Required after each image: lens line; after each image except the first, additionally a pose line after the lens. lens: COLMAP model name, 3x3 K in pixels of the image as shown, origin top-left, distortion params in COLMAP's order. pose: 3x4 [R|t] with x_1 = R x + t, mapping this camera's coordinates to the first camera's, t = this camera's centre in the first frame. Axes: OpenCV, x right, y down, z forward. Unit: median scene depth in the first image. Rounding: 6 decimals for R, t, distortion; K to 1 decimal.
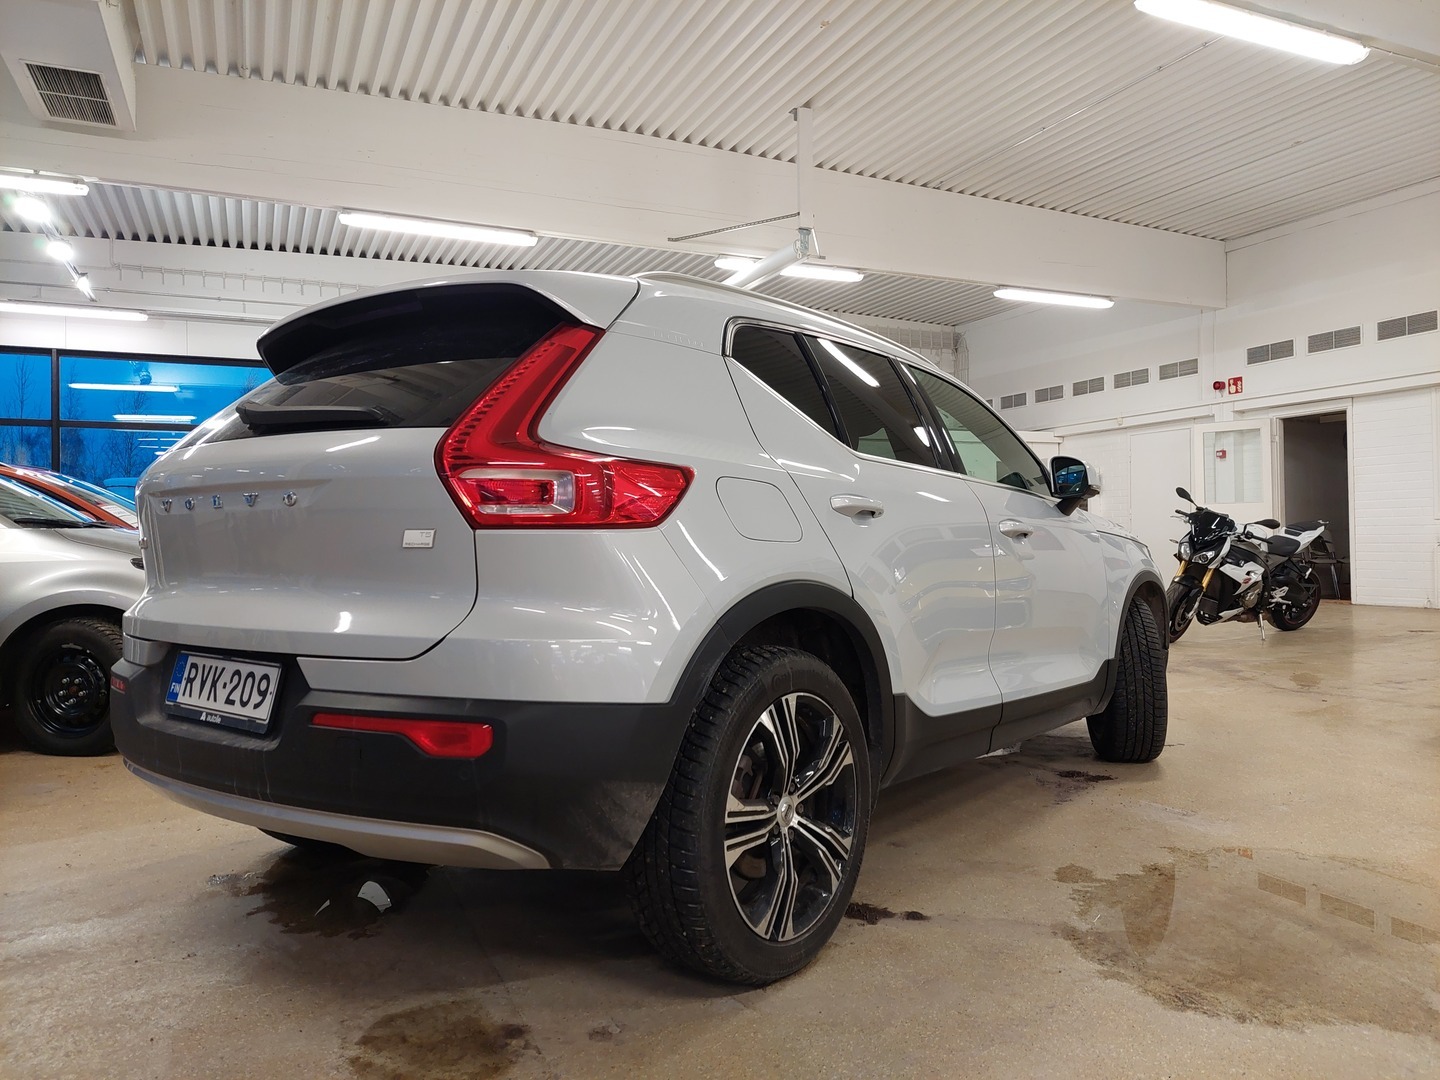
lens RADIAL K [[1021.3, 0, 720.7], [0, 1021.3, 522.6], [0, 0, 1]] dist [0.041303, -0.040581]
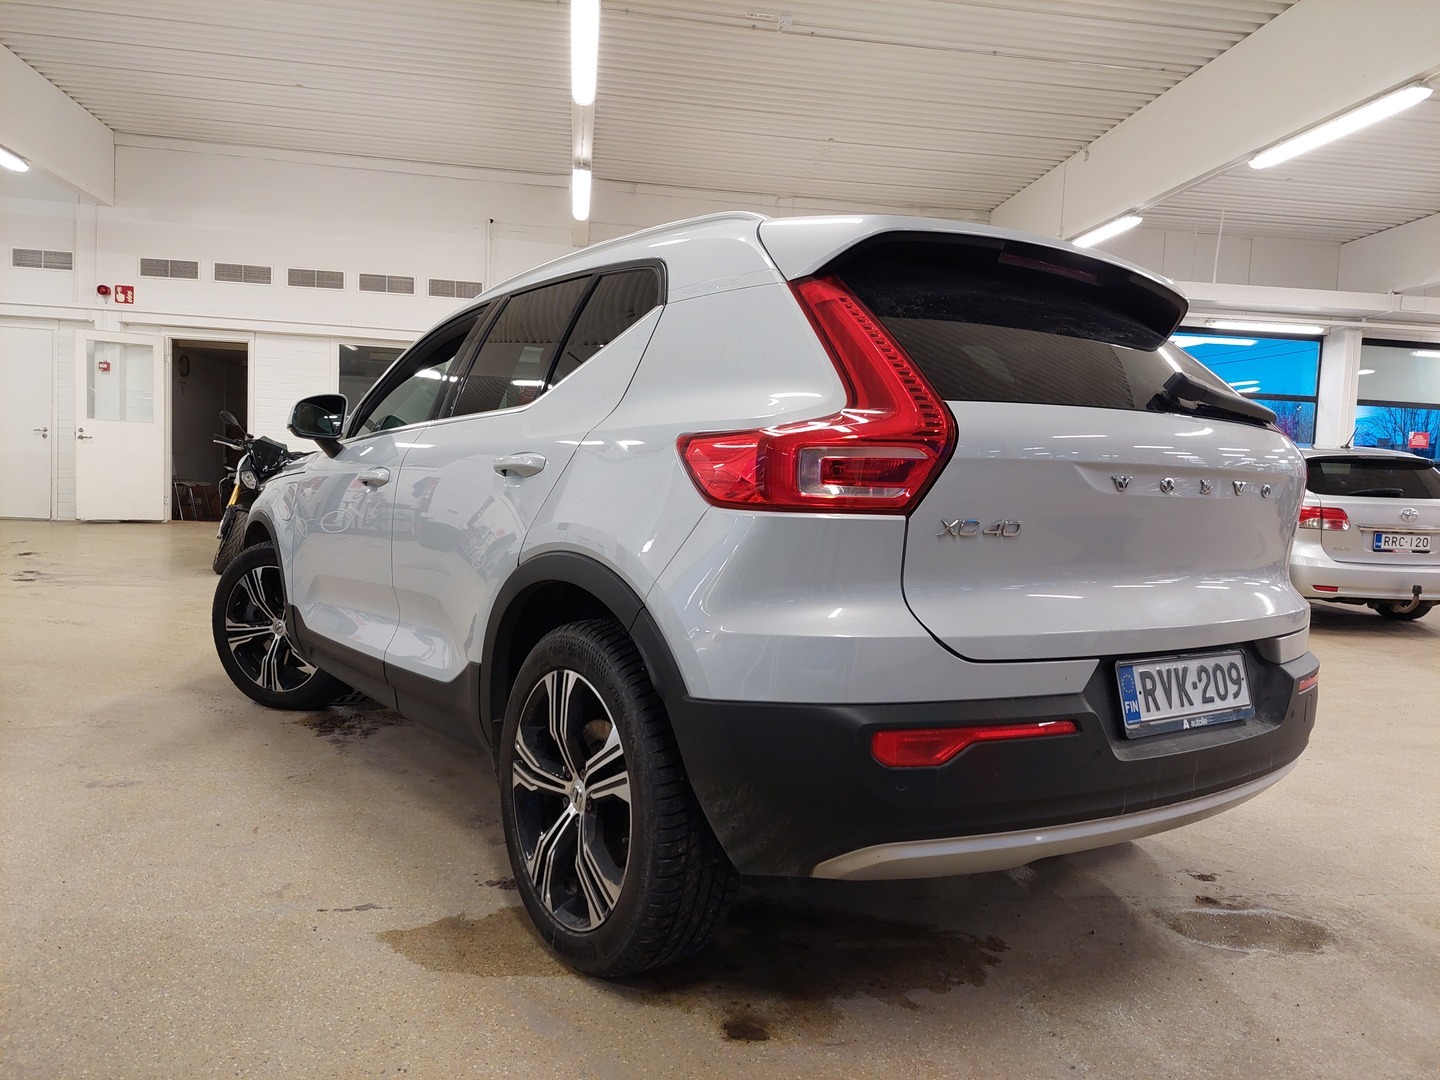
lens RADIAL K [[1039.9, 0, 720.0], [0, 1039.9, 540.0], [0, 0, 1]] dist [0.044585, -0.053918]
pose [[0.280179, -0.036526, 0.959252, -1.254252], [-0.063558, 0.996377, 0.056504, 0.000473], [-0.957841, -0.076800, 0.276843, 0.965339]]
